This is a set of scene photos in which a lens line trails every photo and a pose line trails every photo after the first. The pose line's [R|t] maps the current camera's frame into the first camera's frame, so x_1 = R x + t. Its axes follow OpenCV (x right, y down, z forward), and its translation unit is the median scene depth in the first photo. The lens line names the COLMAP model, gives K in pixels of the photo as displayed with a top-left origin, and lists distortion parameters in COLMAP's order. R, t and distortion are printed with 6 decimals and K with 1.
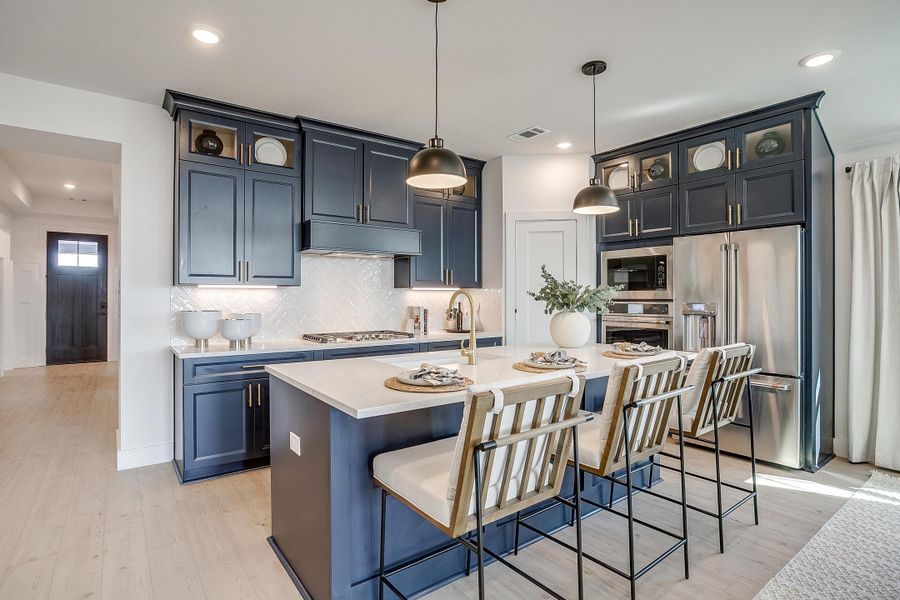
lens RADIAL K [[456.3, 0, 444.2], [0, 456.3, 297.7], [0, 0, 1]] dist [-0.059650, 0.035519]
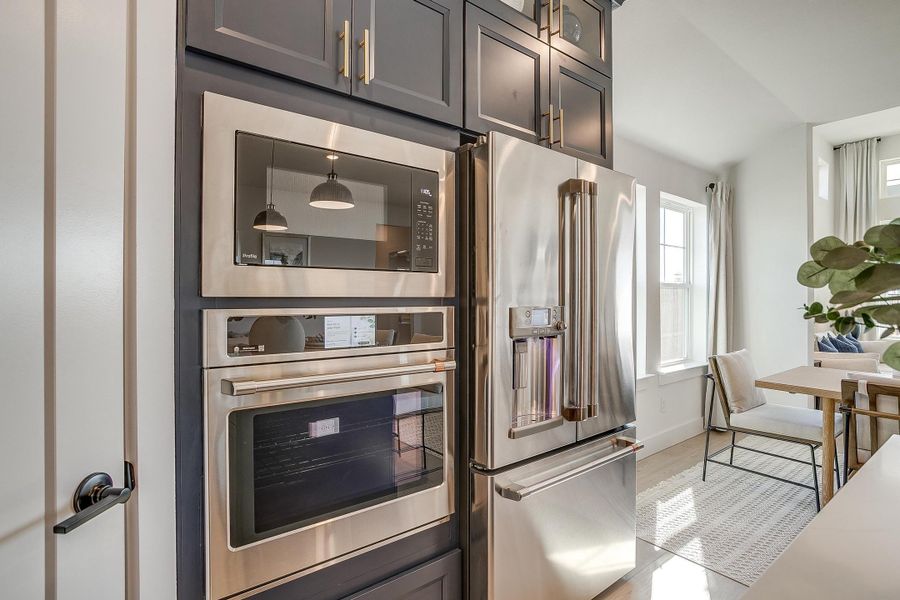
lens RADIAL K [[455.6, 0, 447.5], [0, 455.6, 295.6], [0, 0, 1]] dist [-0.056286, 0.034482]
pose [[-0.028537, 0.001834, 0.999591, 0.145319], [-0.001648, 0.999997, -0.001882, 0.002774], [-0.999591, -0.001701, -0.028534, 1.088524]]
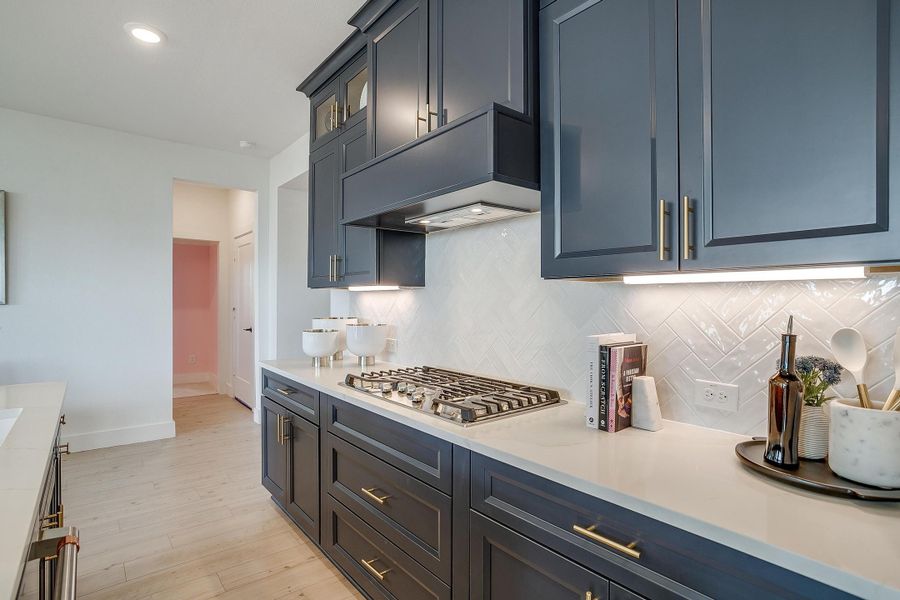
lens RADIAL K [[456.3, 0, 444.2], [0, 456.3, 297.7], [0, 0, 1]] dist [-0.059650, 0.035519]
pose [[0.031719, -0.002258, -0.999494, 0.300505], [-0.002893, 0.999993, -0.002351, -0.006036], [0.999493, 0.002966, 0.031712, 1.049459]]
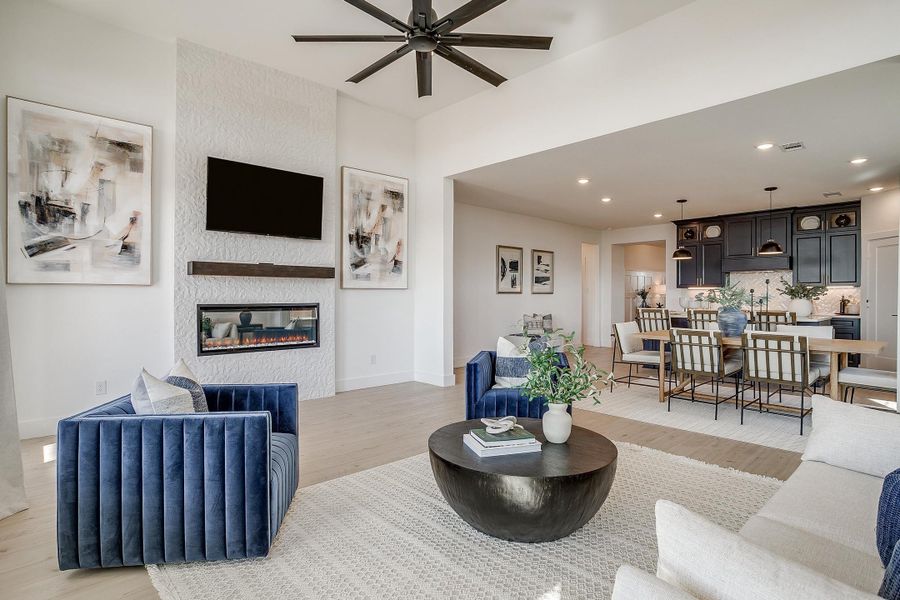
lens RADIAL K [[476.3, 0, 439.8], [0, 476.3, 297.5], [0, 0, 1]] dist [-0.063975, 0.047358]
pose [[0.095941, 0.003426, -0.995381, 1.873446], [-0.001529, 0.999993, 0.003295, 0.018703], [0.995386, 0.001206, 0.095946, -0.658726]]
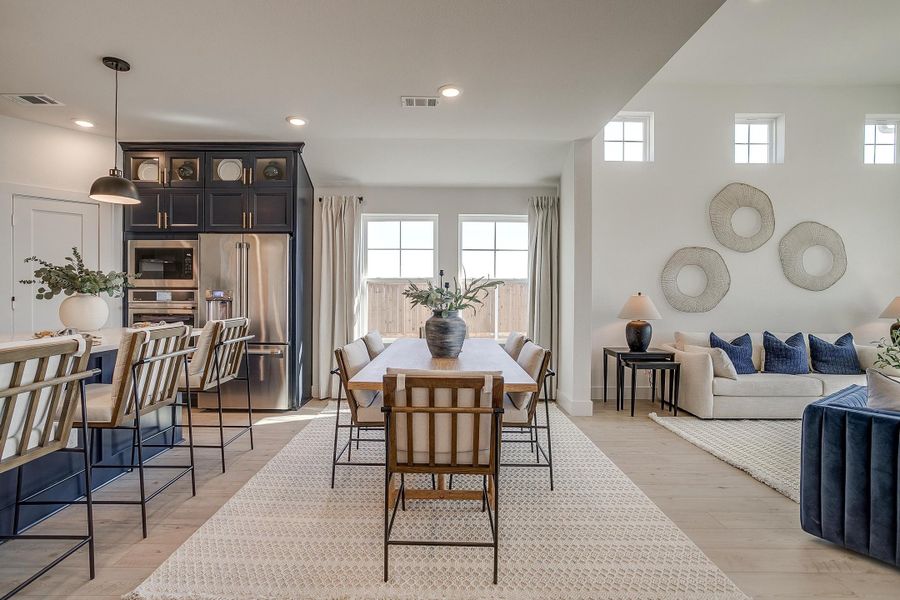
lens RADIAL K [[451.1, 0, 439.8], [0, 451.1, 299.3], [0, 0, 1]] dist [-0.061902, 0.033787]
pose [[0.600783, -0.002556, 0.799408, -0.027778], [-0.006655, 0.999944, 0.008199, 0.021731], [-0.799384, -0.010246, 0.600733, -0.181300]]
